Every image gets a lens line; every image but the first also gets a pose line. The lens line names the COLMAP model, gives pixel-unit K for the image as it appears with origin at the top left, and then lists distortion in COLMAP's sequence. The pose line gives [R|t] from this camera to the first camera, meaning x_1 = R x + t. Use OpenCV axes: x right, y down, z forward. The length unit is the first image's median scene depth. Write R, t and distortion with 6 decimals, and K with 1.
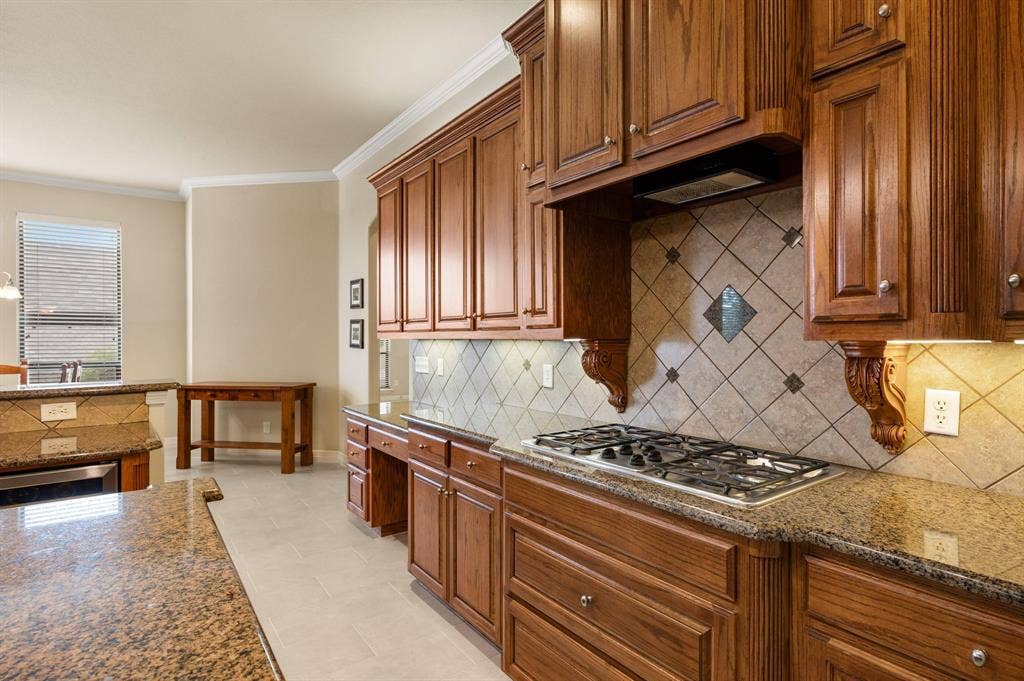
lens RADIAL K [[524.4, 0, 510.8], [0, 524.4, 337.3], [0, 0, 1]] dist [-0.004202, -0.000236]
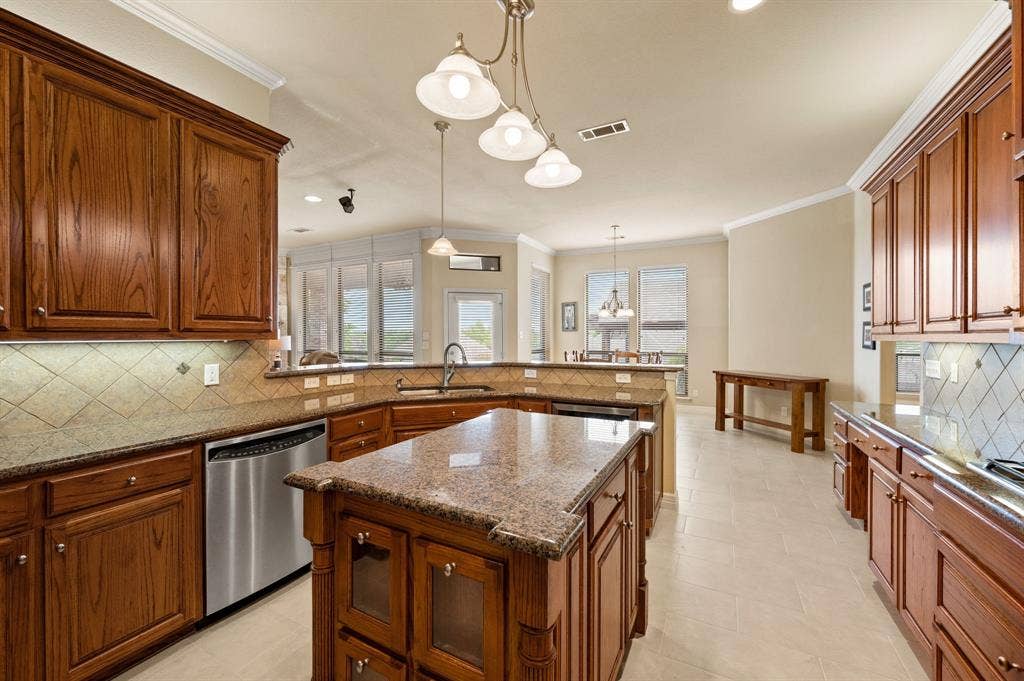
lens RADIAL K [[403.3, 0, 505.6], [0, 403.3, 336.7], [0, 0, 1]] dist [-0.002571, -0.001340]
pose [[0.431734, 0.004174, -0.901992, 0.239952], [-0.004335, 0.999987, 0.002553, -0.006182], [0.901991, 0.002808, 0.431746, 0.013864]]
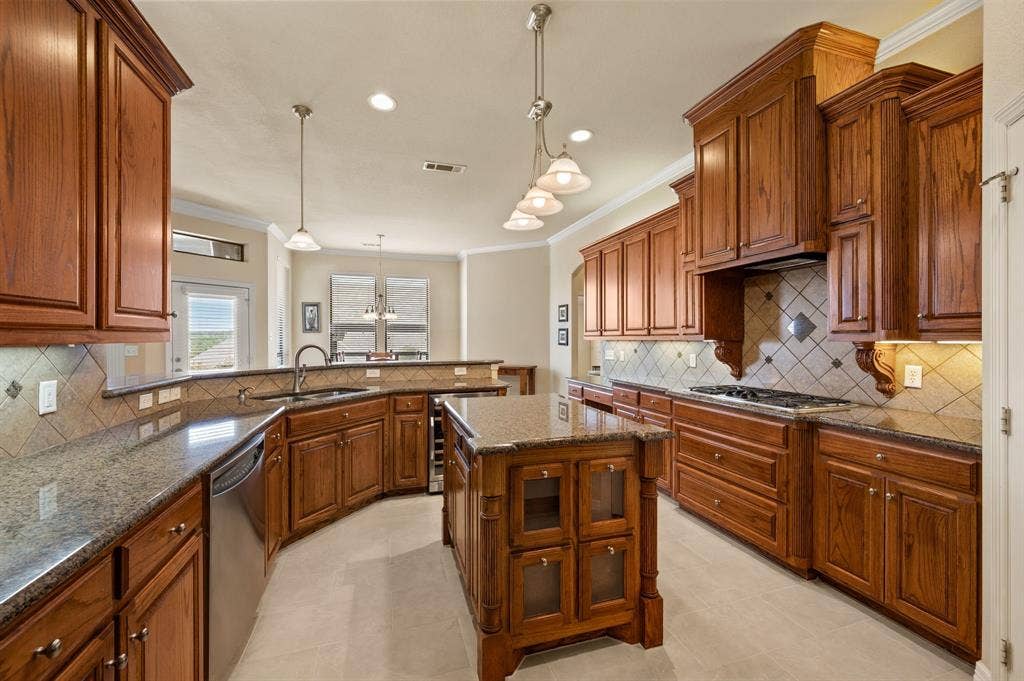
lens RADIAL K [[403.3, 0, 499.9], [0, 403.3, 337.7], [0, 0, 1]] dist [-0.002571, -0.001340]
pose [[0.940994, 0.001043, -0.338422, -0.098188], [-0.002016, 0.999995, -0.002524, -0.001179], [0.338417, 0.003057, 0.940991, -0.613056]]
